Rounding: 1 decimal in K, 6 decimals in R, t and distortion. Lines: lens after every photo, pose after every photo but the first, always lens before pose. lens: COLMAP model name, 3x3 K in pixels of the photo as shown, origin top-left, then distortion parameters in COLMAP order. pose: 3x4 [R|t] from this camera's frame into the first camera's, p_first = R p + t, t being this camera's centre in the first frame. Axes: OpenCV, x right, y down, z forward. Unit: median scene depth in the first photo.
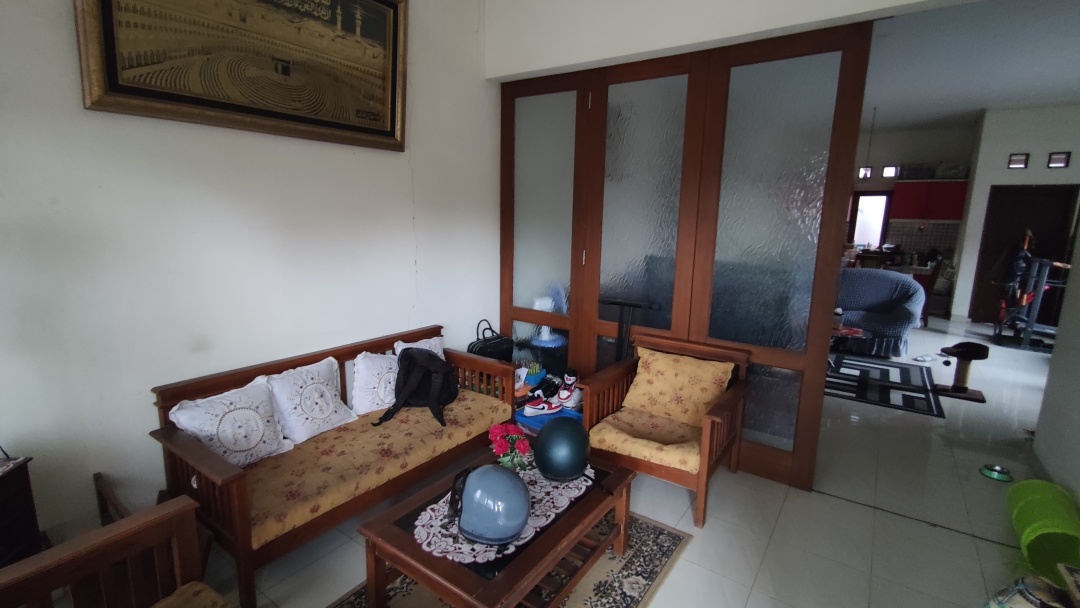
lens RADIAL K [[490.7, 0, 519.7], [0, 490.7, 302.5], [0, 0, 1]] dist [-0.002432, -0.003061]
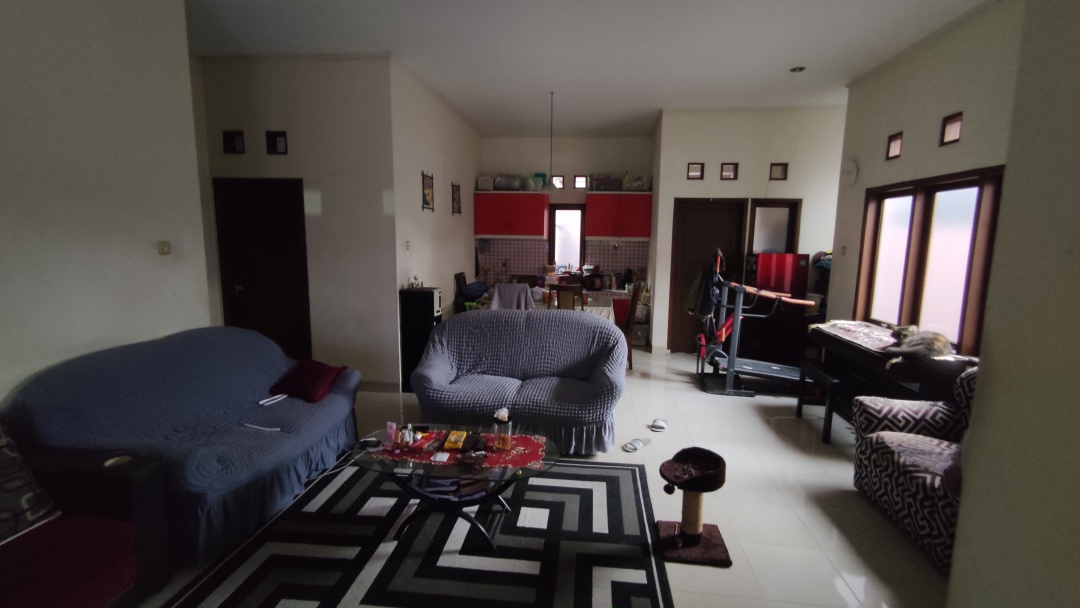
lens RADIAL K [[490.7, 0, 540.6], [0, 490.7, 305.6], [0, 0, 1]] dist [-0.002432, -0.003061]
pose [[0.864300, -0.079046, 0.496727, 0.286052], [0.092932, 0.995667, -0.003257, -0.062206], [-0.494317, 0.048977, 0.867901, 0.340339]]
